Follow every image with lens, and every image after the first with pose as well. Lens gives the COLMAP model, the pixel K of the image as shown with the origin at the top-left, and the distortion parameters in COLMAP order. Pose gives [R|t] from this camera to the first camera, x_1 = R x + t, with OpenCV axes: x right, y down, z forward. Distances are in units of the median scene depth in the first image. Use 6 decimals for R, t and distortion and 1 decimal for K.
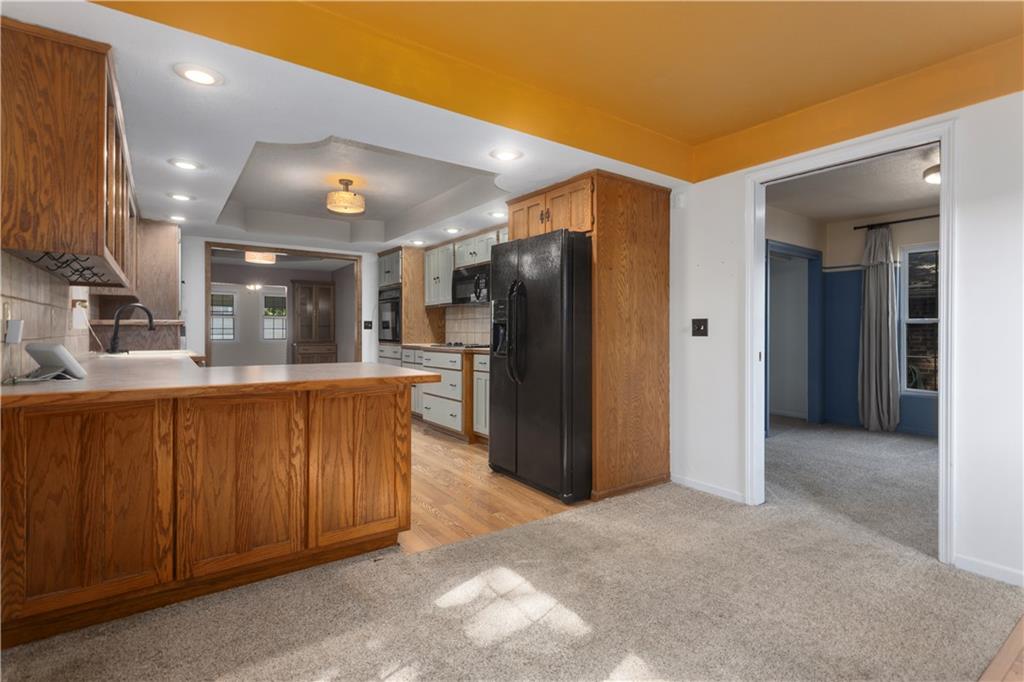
lens RADIAL K [[489.0, 0, 512.9], [0, 489.0, 333.4], [0, 0, 1]] dist [-0.002433, 0.001360]
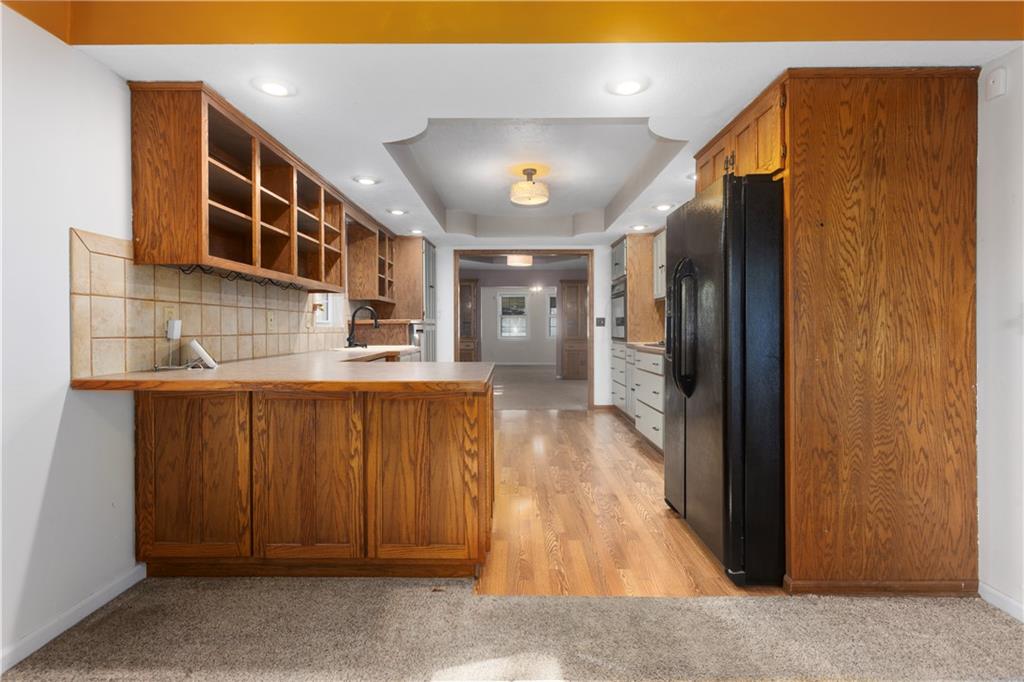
lens RADIAL K [[489.0, 0, 503.9], [0, 489.0, 332.6], [0, 0, 1]] dist [-0.002433, 0.001360]
pose [[0.808633, 0.000680, -0.588313, 0.247241], [0.001316, 0.999995, 0.002964, 0.001423], [0.588312, -0.003171, 0.808628, 0.274689]]
